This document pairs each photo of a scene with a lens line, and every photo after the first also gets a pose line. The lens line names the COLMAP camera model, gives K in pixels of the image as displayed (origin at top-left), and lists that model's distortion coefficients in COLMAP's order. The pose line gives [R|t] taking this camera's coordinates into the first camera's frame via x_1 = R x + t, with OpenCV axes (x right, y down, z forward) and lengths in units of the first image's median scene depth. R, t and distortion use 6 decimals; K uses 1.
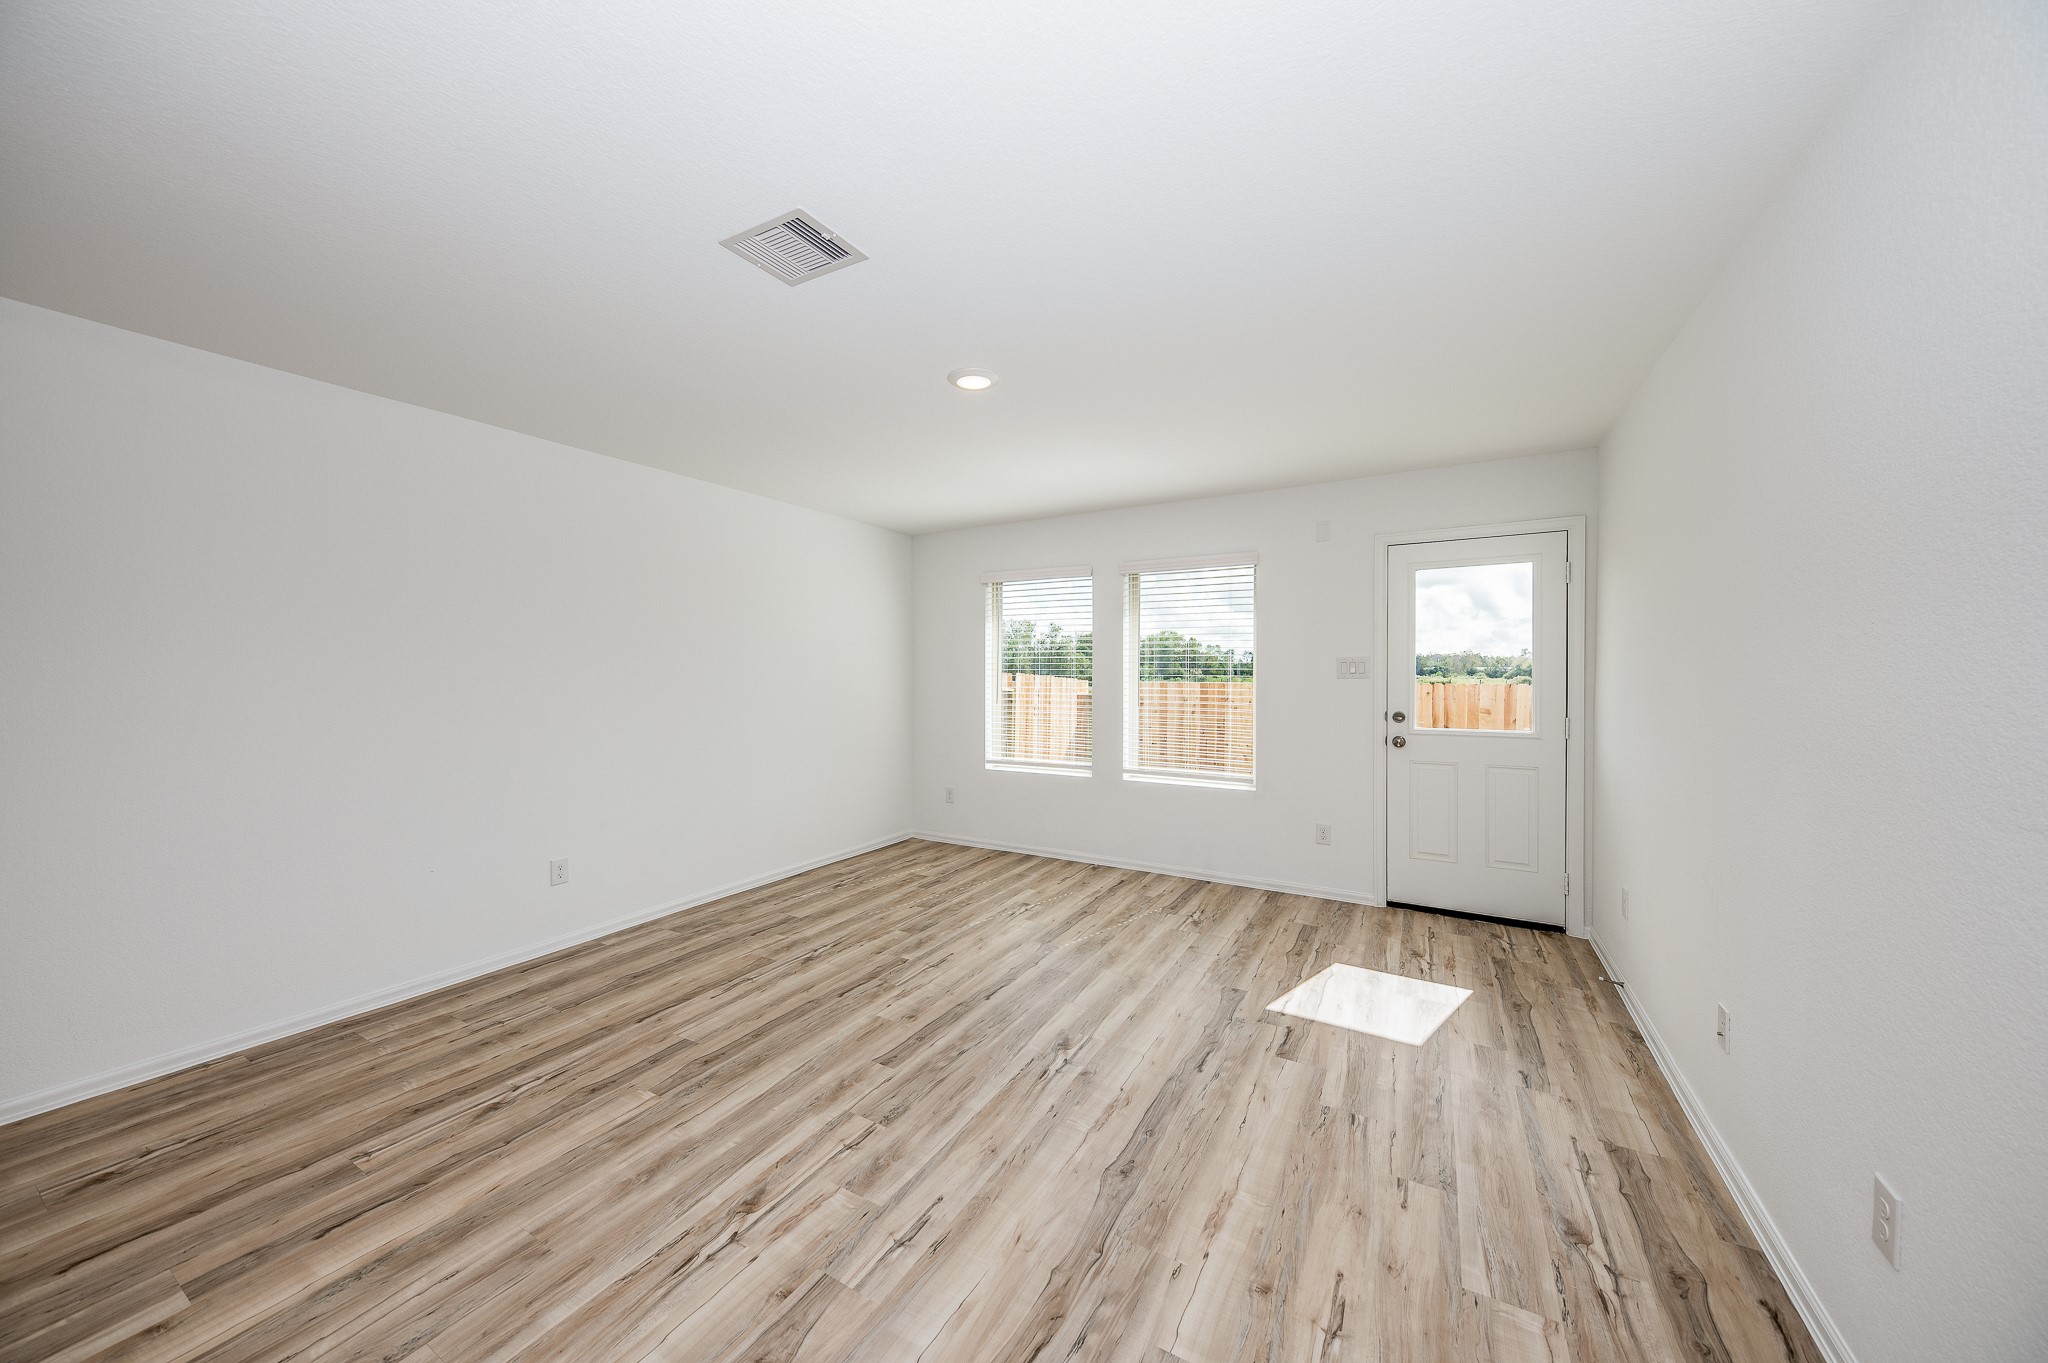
lens RADIAL K [[715.3, 0, 1031.0], [0, 715.3, 679.2], [0, 0, 1]] dist [0.001551, -0.000743]
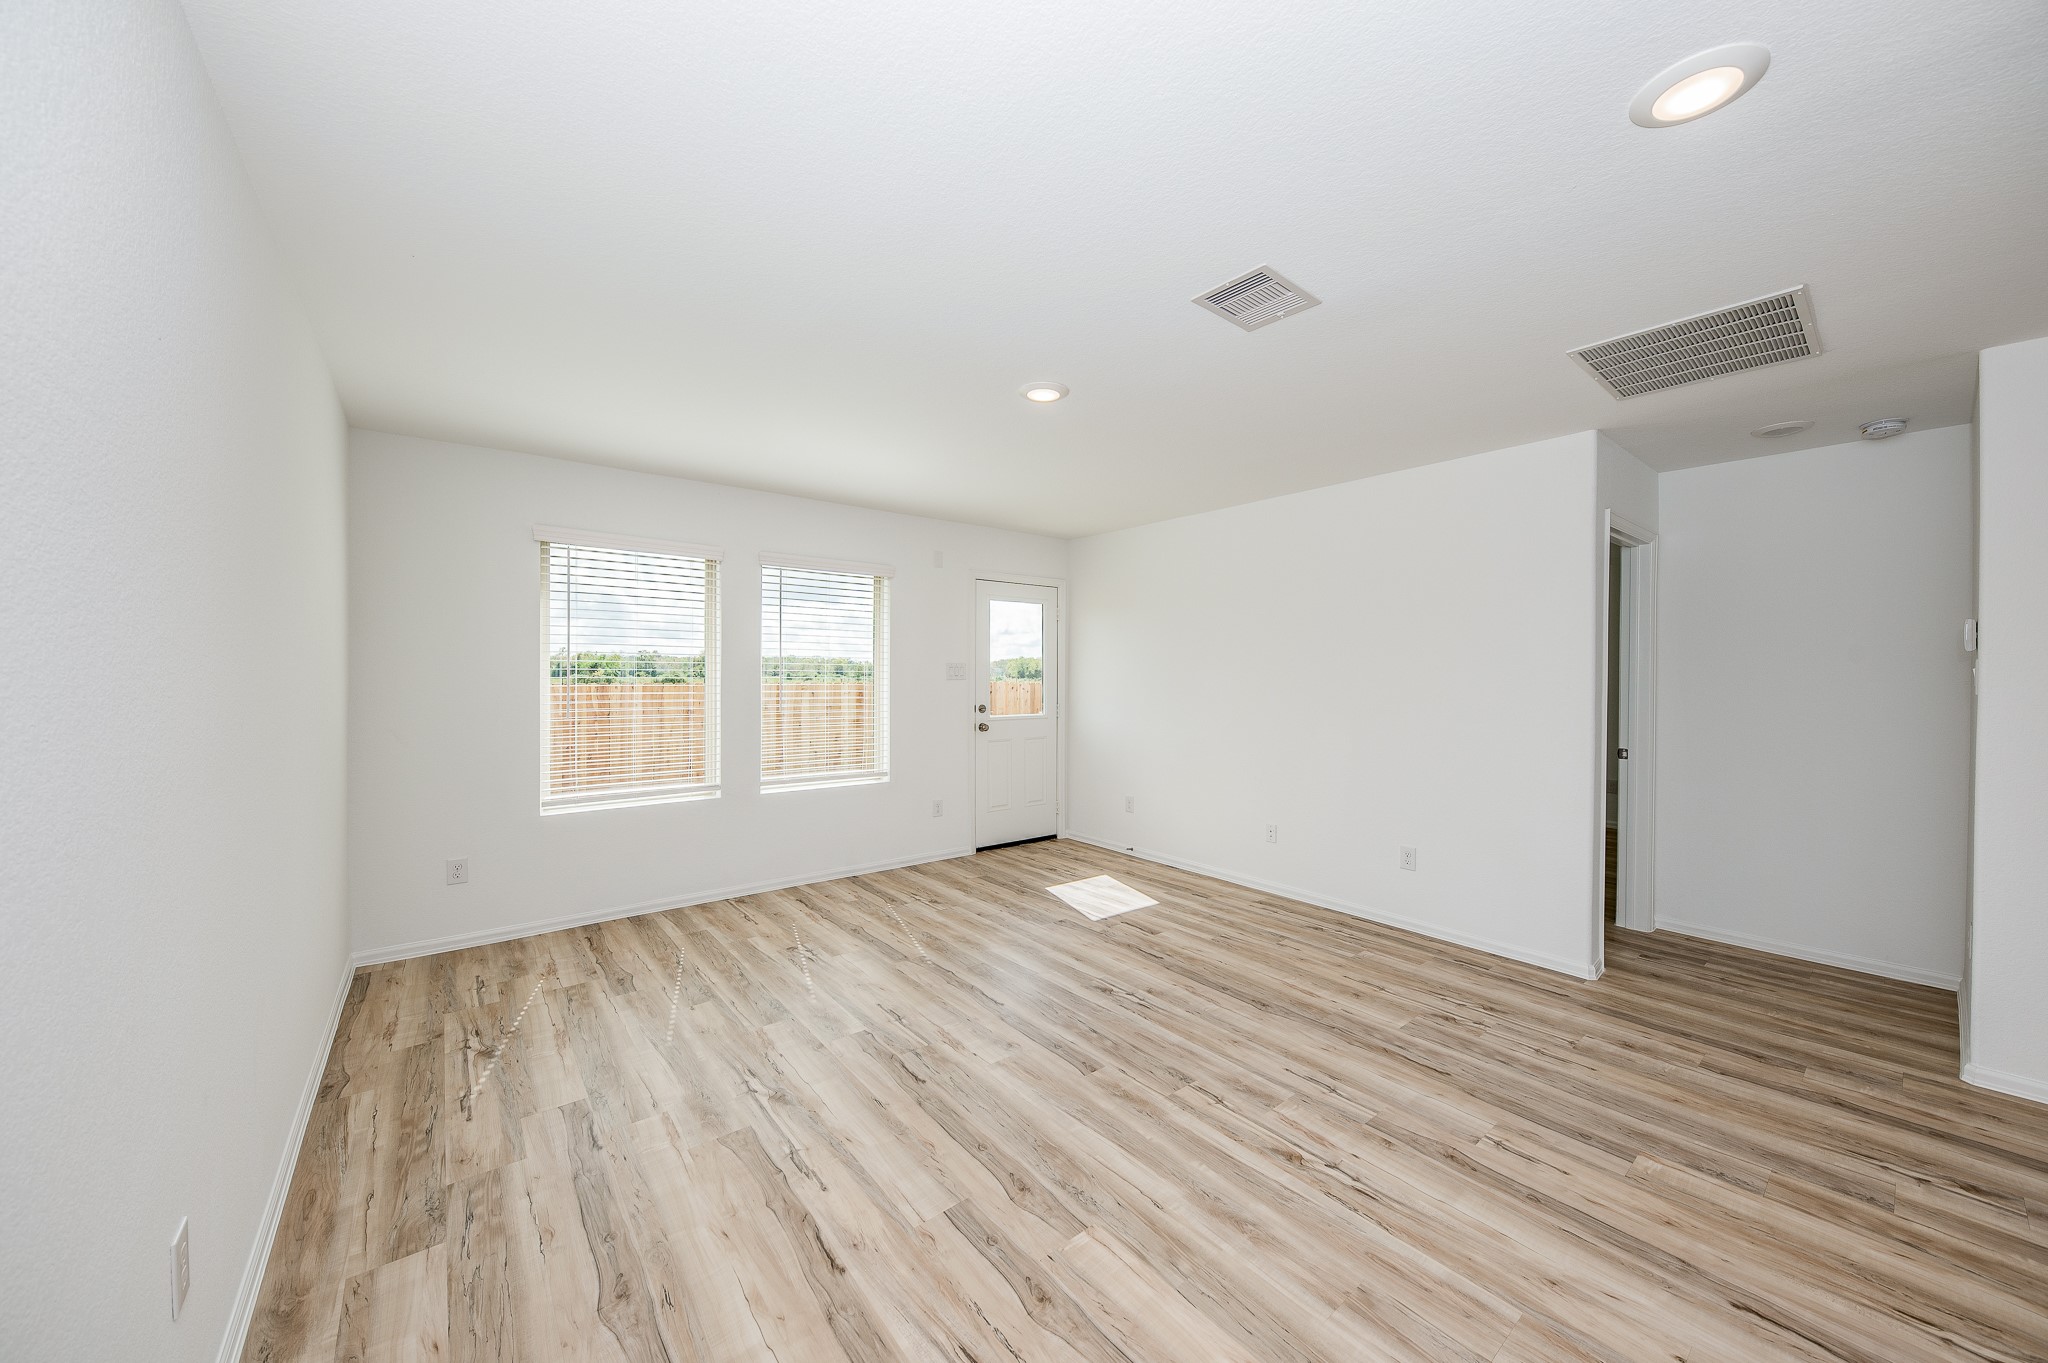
lens RADIAL K [[715.3, 0, 1029.8], [0, 715.3, 677.7], [0, 0, 1]] dist [0.001551, -0.000743]
pose [[0.365842, -0.003711, 0.930670, -0.775224], [0.004629, 0.999987, 0.002168, -0.007440], [-0.930665, 0.003514, 0.365854, 0.477572]]
